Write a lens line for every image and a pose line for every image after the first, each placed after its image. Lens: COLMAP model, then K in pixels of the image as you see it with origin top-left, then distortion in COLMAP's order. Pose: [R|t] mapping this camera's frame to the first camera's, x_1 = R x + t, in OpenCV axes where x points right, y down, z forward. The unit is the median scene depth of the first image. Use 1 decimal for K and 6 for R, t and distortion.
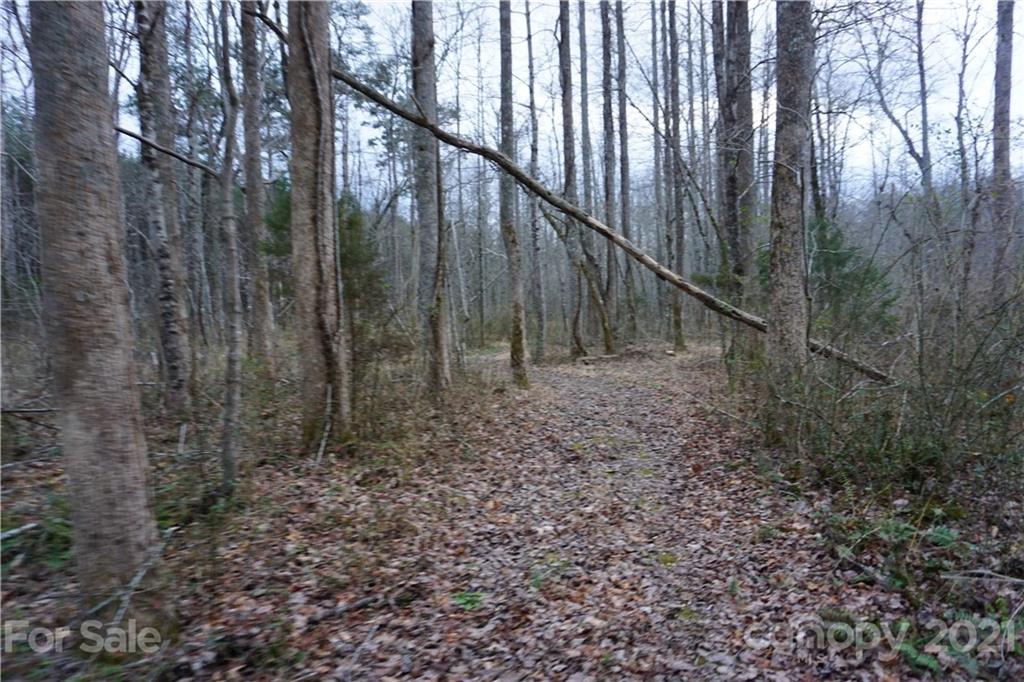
lens RADIAL K [[691.6, 0, 515.6], [0, 691.6, 336.9], [0, 0, 1]] dist [-0.029049, 0.006111]
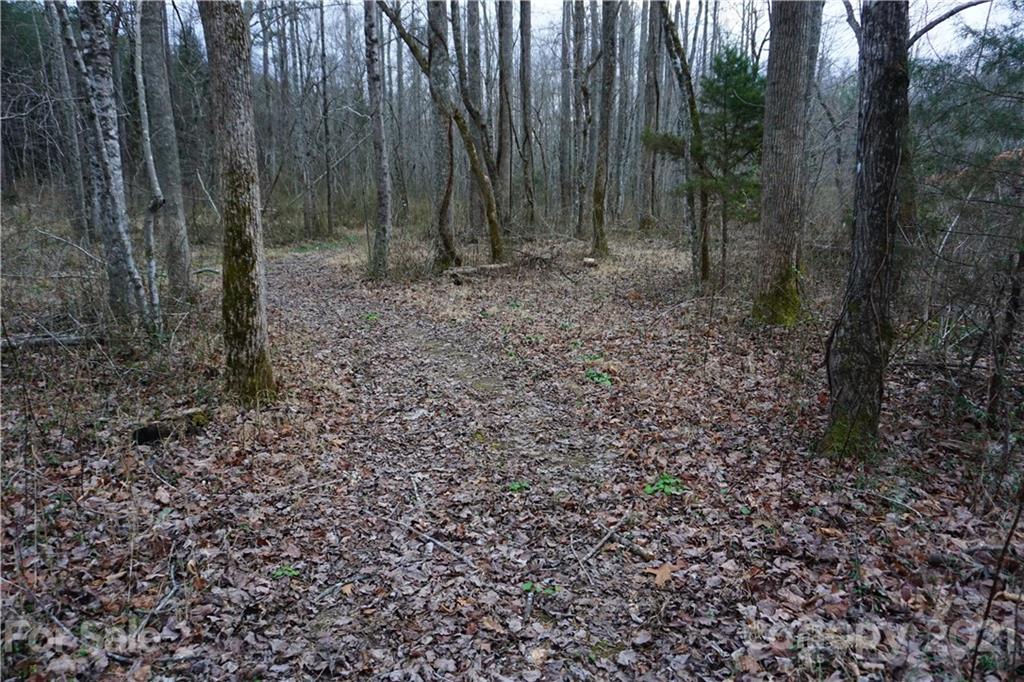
lens RADIAL K [[691.6, 0, 506.5], [0, 691.6, 338.1], [0, 0, 1]] dist [-0.029049, 0.006111]
pose [[0.989592, 0.002802, 0.143871, 0.052916], [-0.027323, 0.985280, 0.168750, -0.014059], [-0.141280, -0.170925, 0.975102, 0.365546]]
